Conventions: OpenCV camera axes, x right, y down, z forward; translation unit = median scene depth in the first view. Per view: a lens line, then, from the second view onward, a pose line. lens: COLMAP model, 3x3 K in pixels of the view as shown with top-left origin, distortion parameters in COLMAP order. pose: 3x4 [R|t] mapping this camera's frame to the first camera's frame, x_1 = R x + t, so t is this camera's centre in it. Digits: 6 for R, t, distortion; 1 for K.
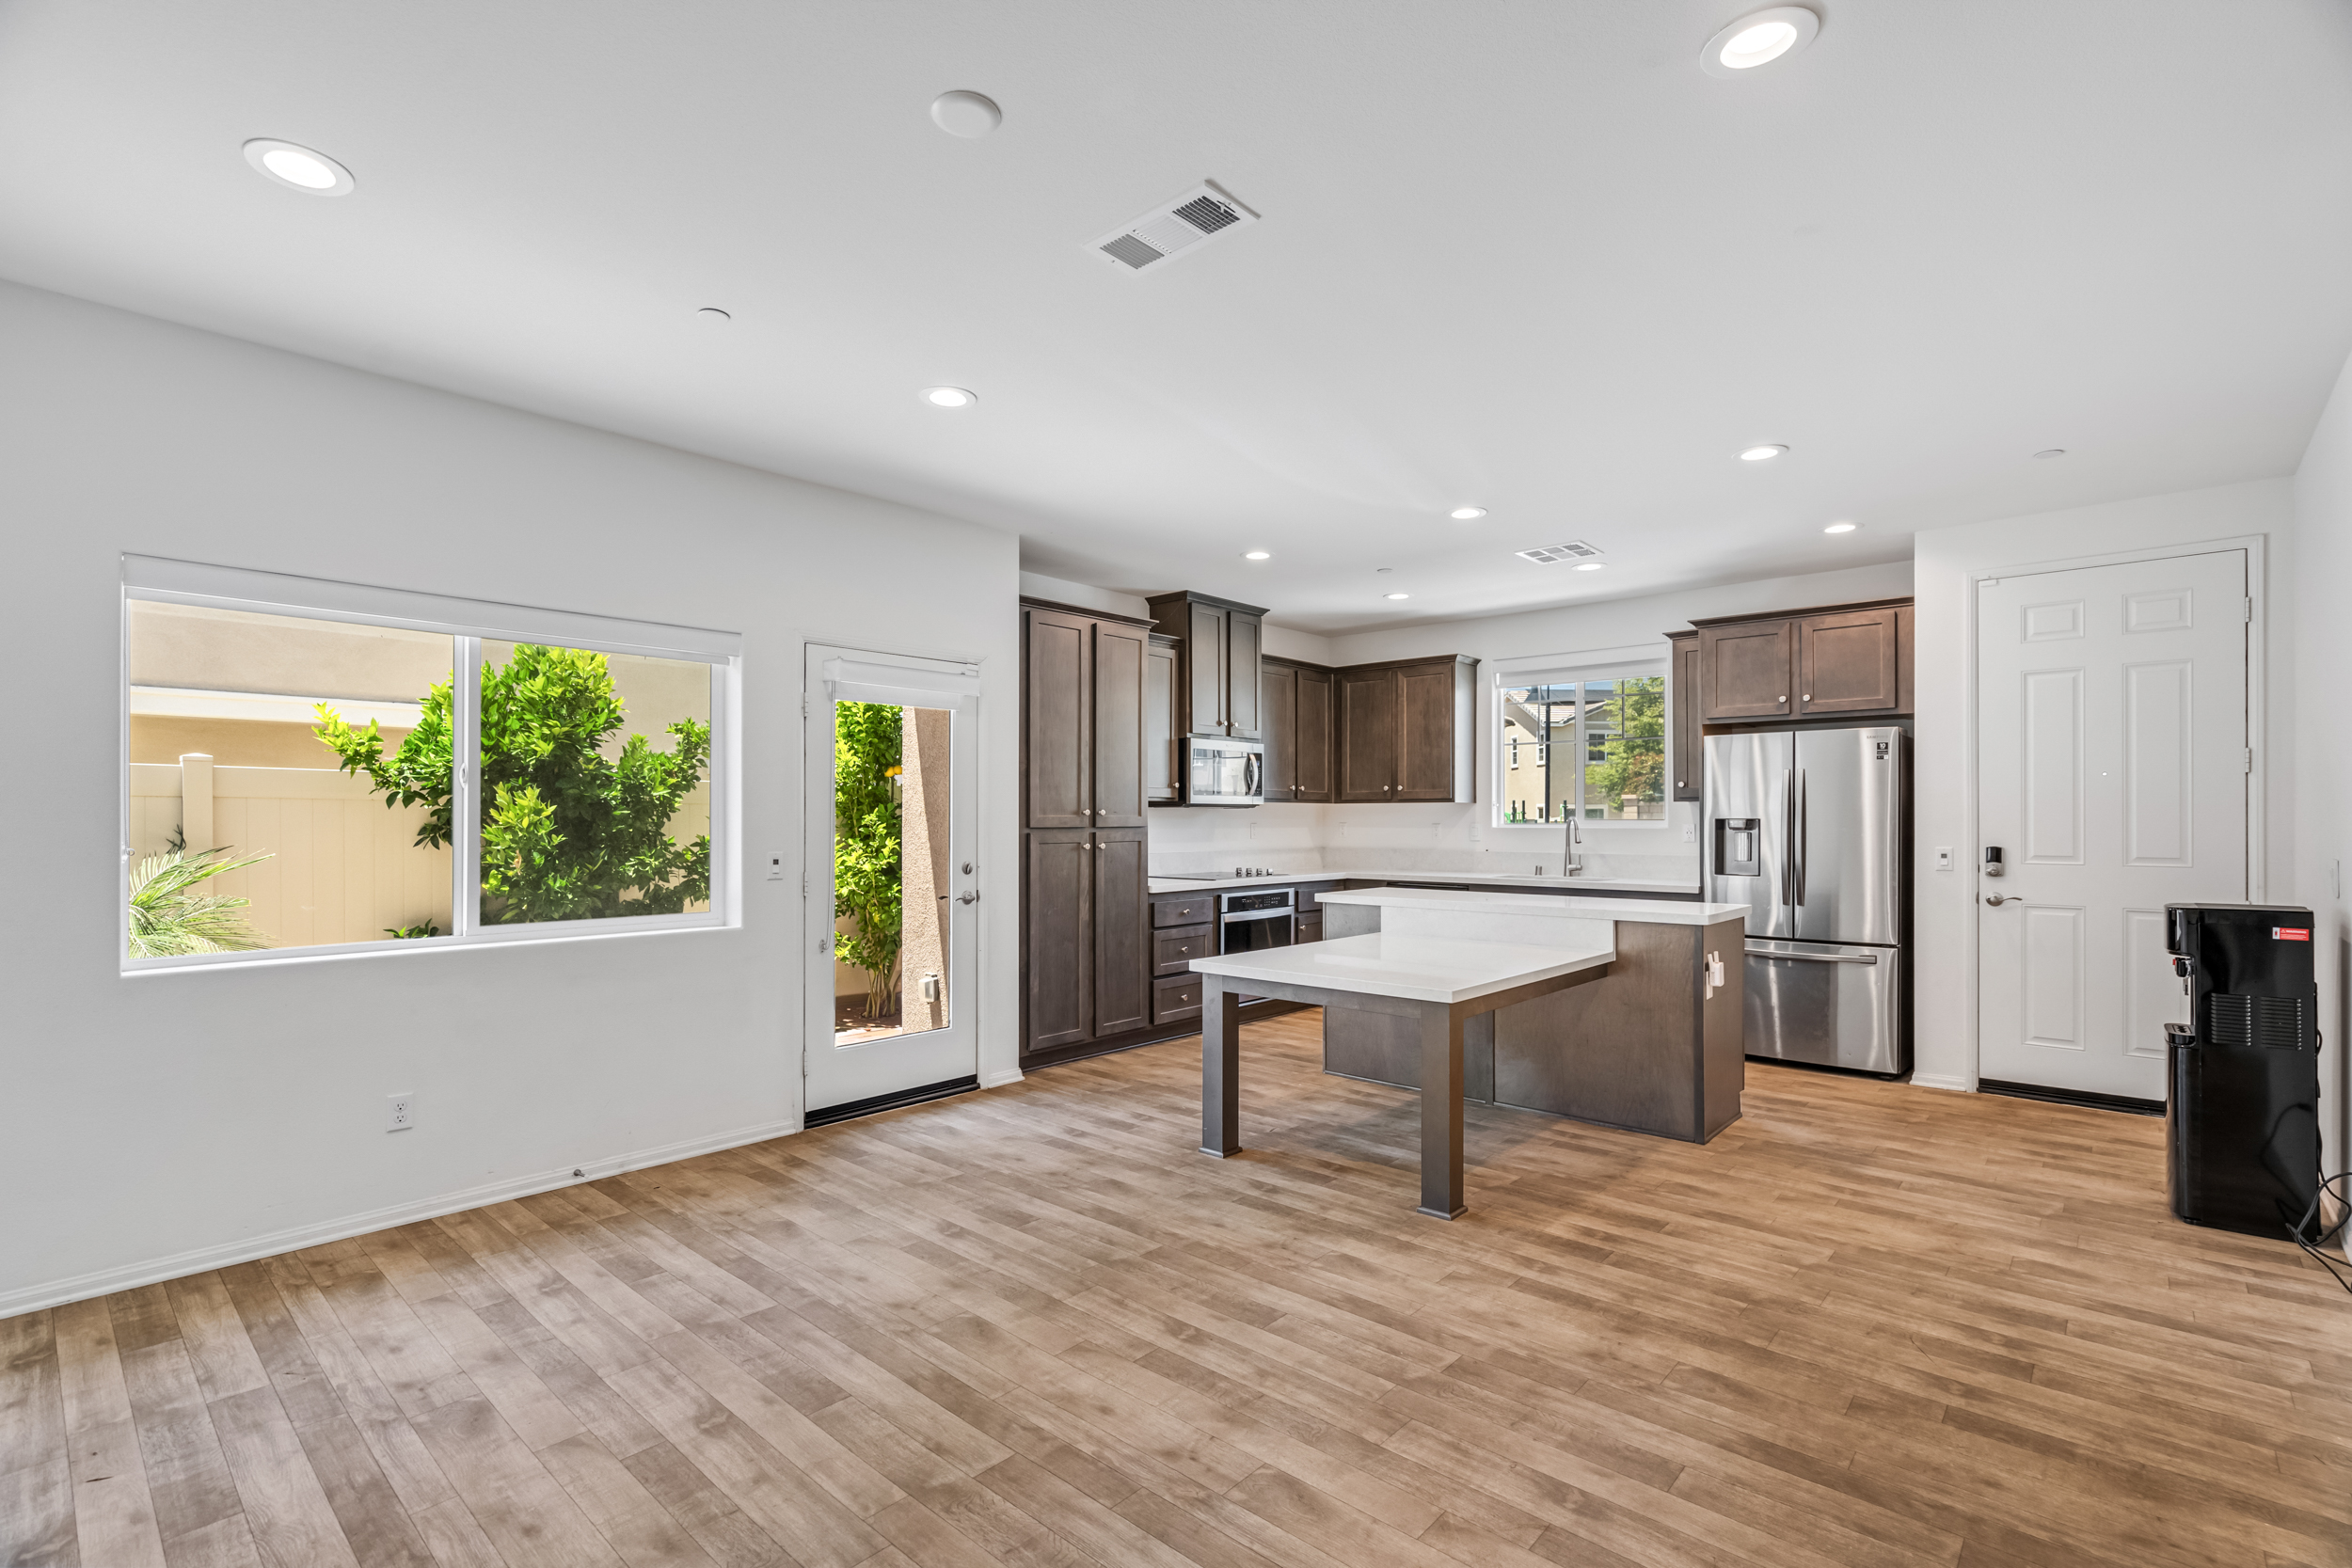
lens RADIAL K [[1068.5, 0, 1168.1], [0, 1068.5, 814.8], [0, 0, 1]] dist [-0.011705, 0.005987]
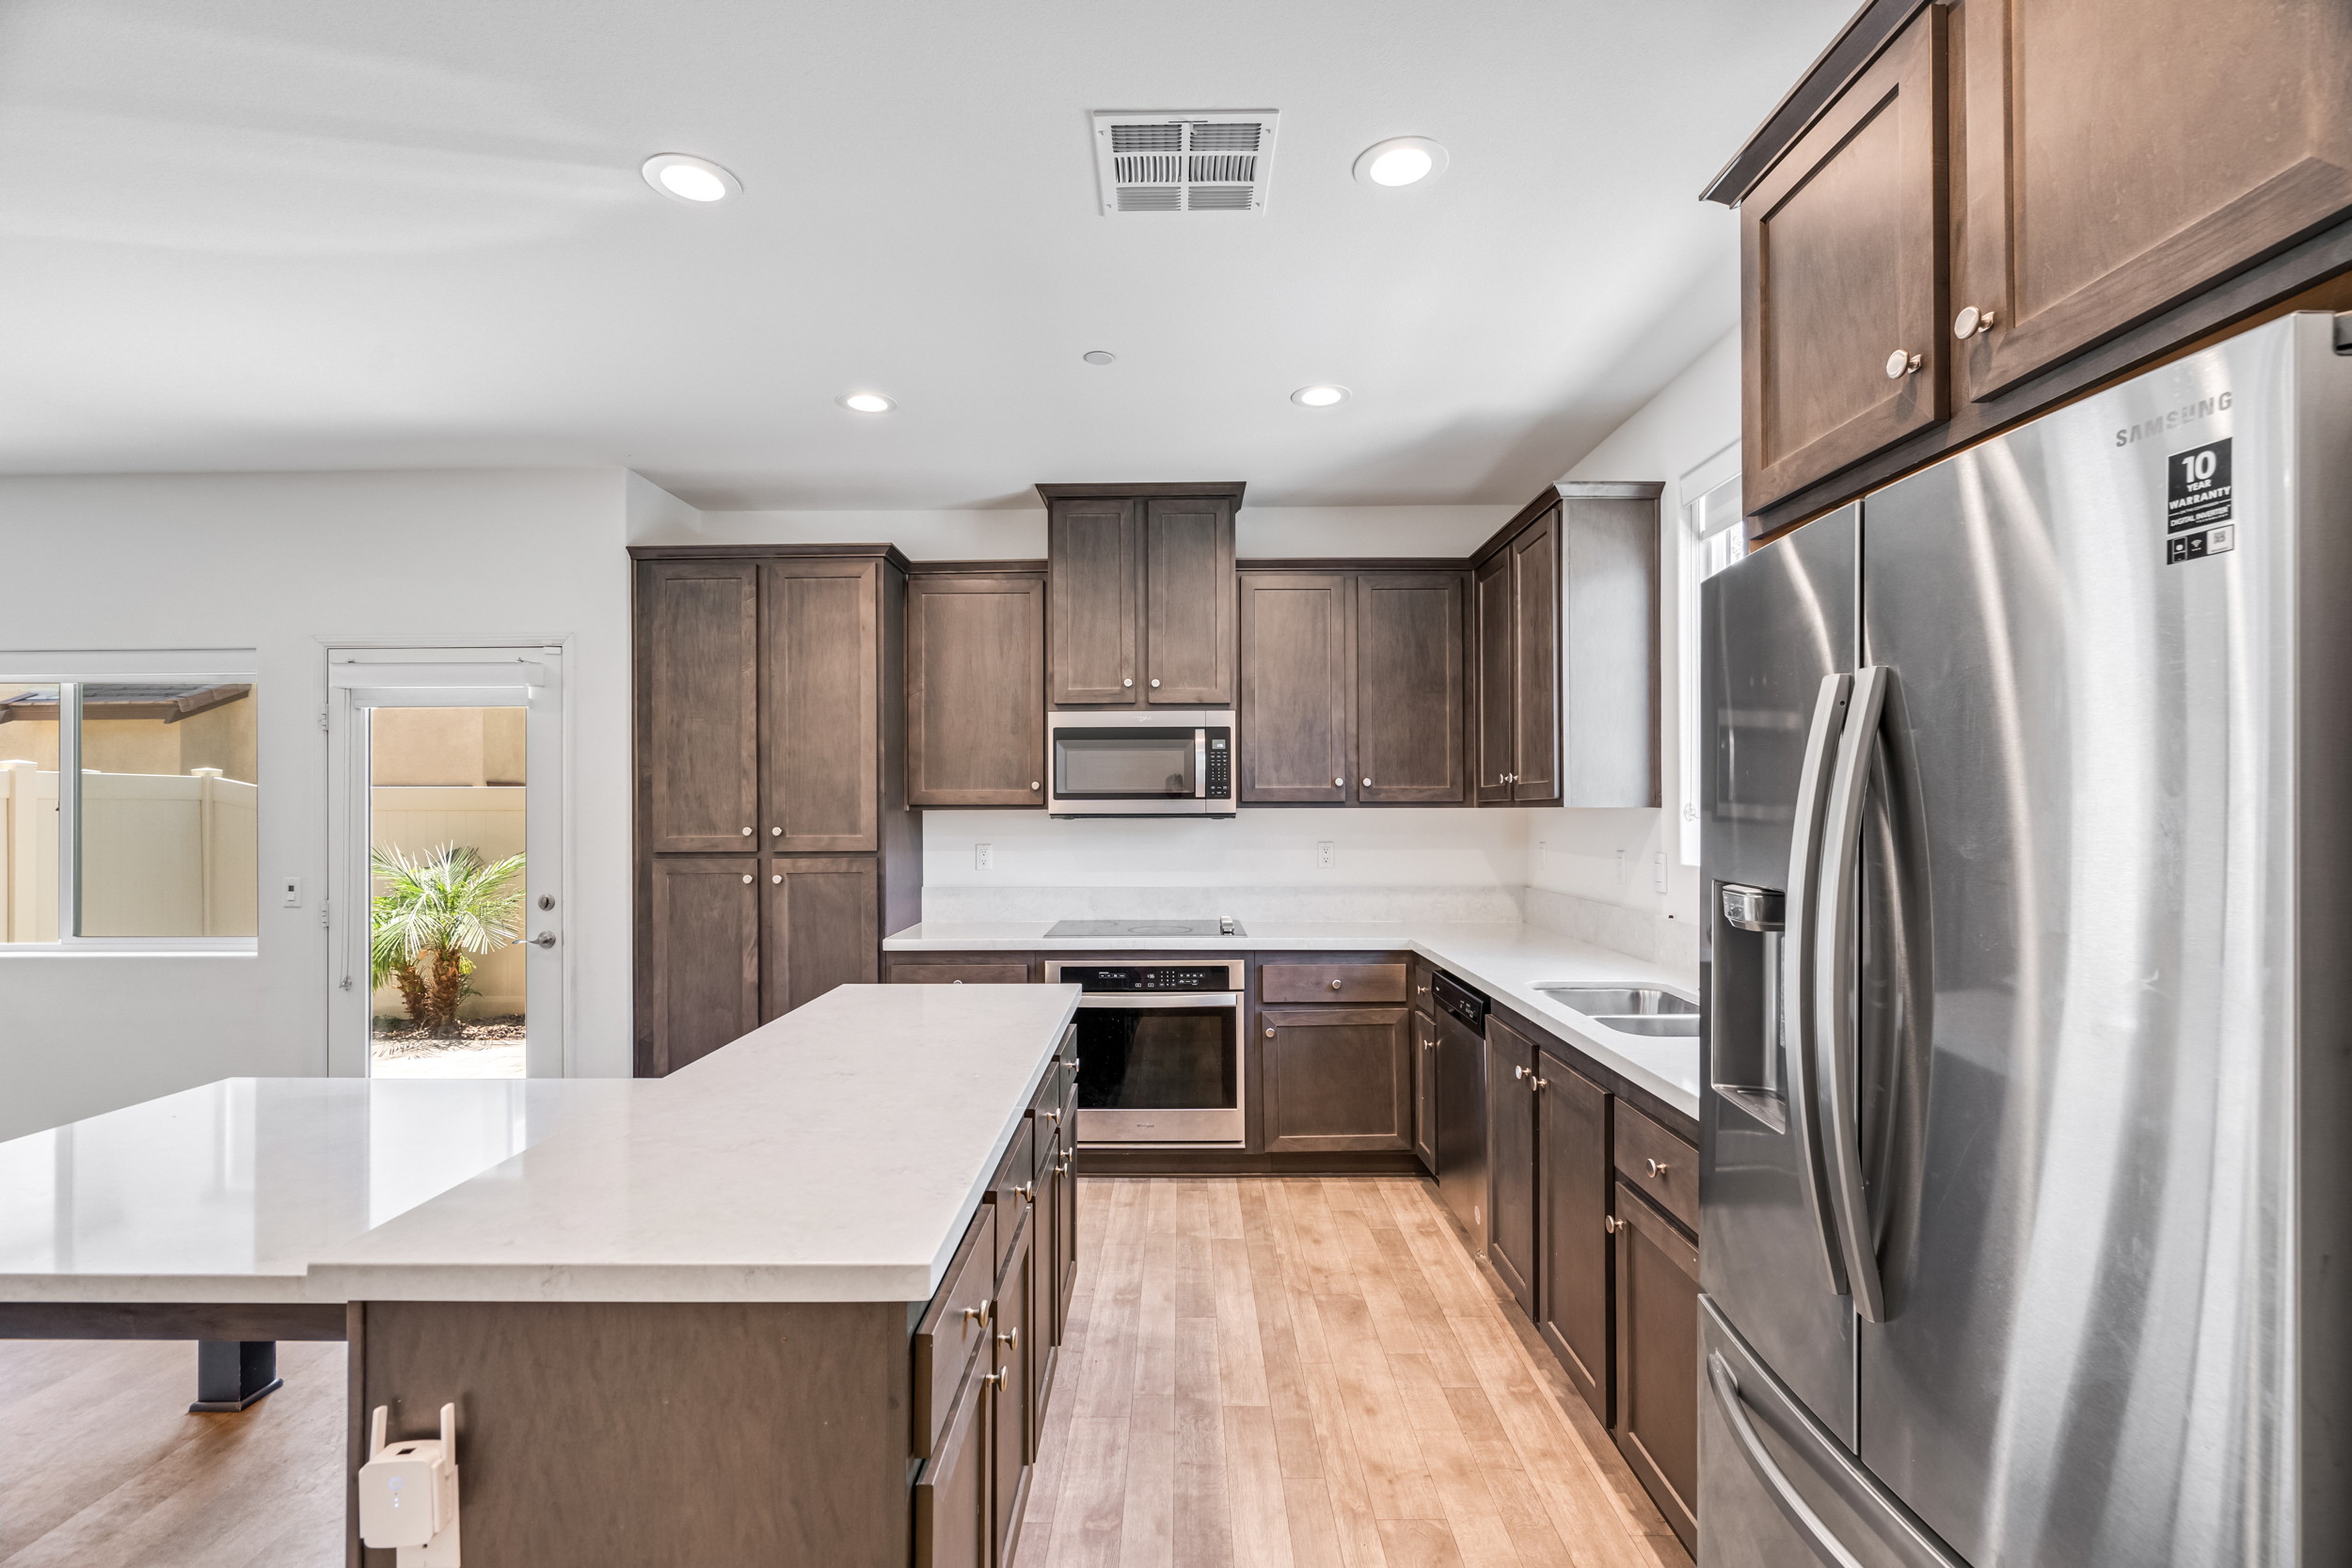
lens RADIAL K [[1067.6, 0, 1166.3], [0, 1067.6, 801.5], [0, 0, 1]] dist [-0.003809, 0.000239]
pose [[0.662764, -0.008344, -0.748782, 0.694714], [0.006591, 0.999964, -0.005308, -0.017676], [0.748800, -0.001417, 0.662795, 0.795182]]
